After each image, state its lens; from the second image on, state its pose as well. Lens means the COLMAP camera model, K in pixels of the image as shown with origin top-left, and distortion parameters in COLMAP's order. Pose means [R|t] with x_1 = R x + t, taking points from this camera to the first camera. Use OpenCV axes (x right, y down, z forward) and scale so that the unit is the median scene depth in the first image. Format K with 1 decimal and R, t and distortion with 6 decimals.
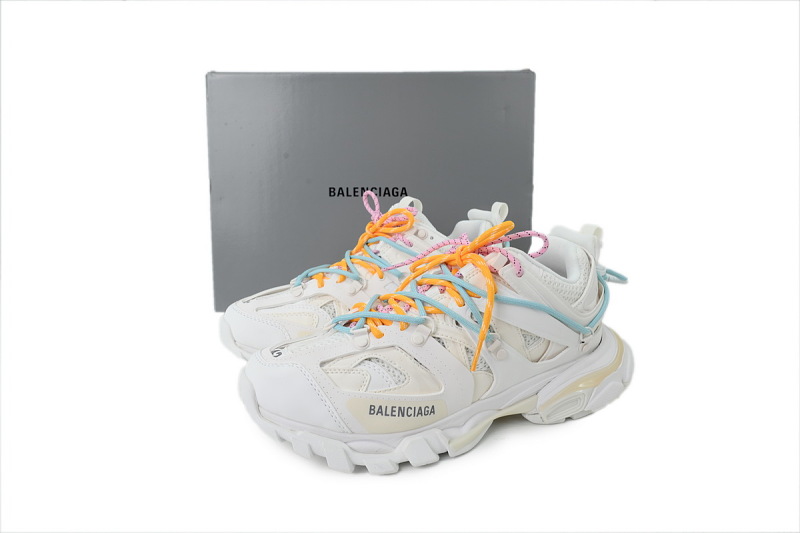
lens RADIAL K [[530.7, 0, 399.1], [0, 530.7, 269.3], [0, 0, 1]] dist [-0.001363, -0.001473]
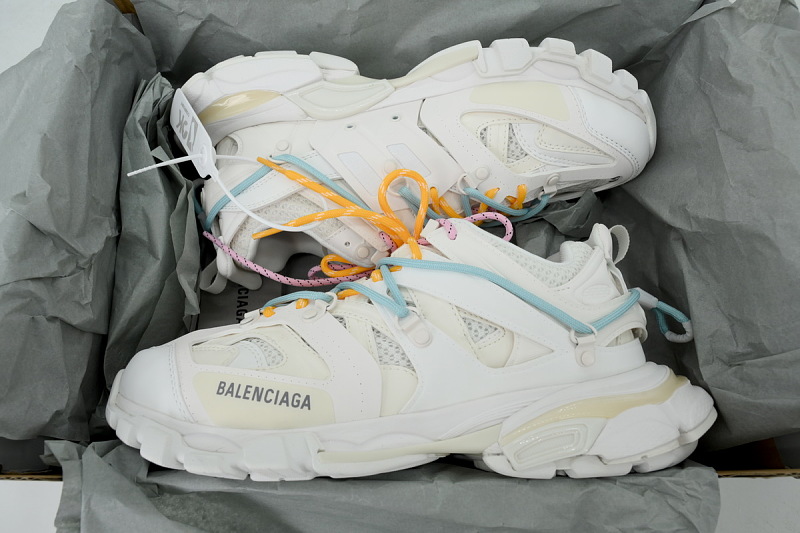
lens RADIAL K [[530.7, 0, 398.7], [0, 530.7, 266.4], [0, 0, 1]] dist [-0.001363, -0.001473]
pose [[0.918256, -0.121703, -0.376822, 0.443227], [-0.089026, 0.863790, -0.495924, 0.433839], [0.385850, 0.488932, 0.782346, 0.411730]]
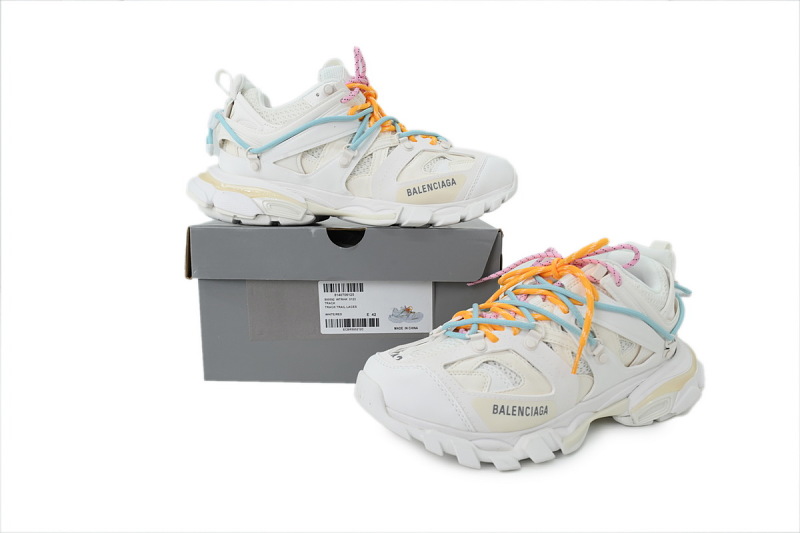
lens RADIAL K [[530.7, 0, 401.4], [0, 530.7, 264.7], [0, 0, 1]] dist [-0.001363, -0.001473]
pose [[0.998685, 0.007423, 0.050717, -0.276782], [-0.004409, 0.998232, -0.059275, 0.037365], [-0.051067, 0.058973, 0.996953, -0.062877]]
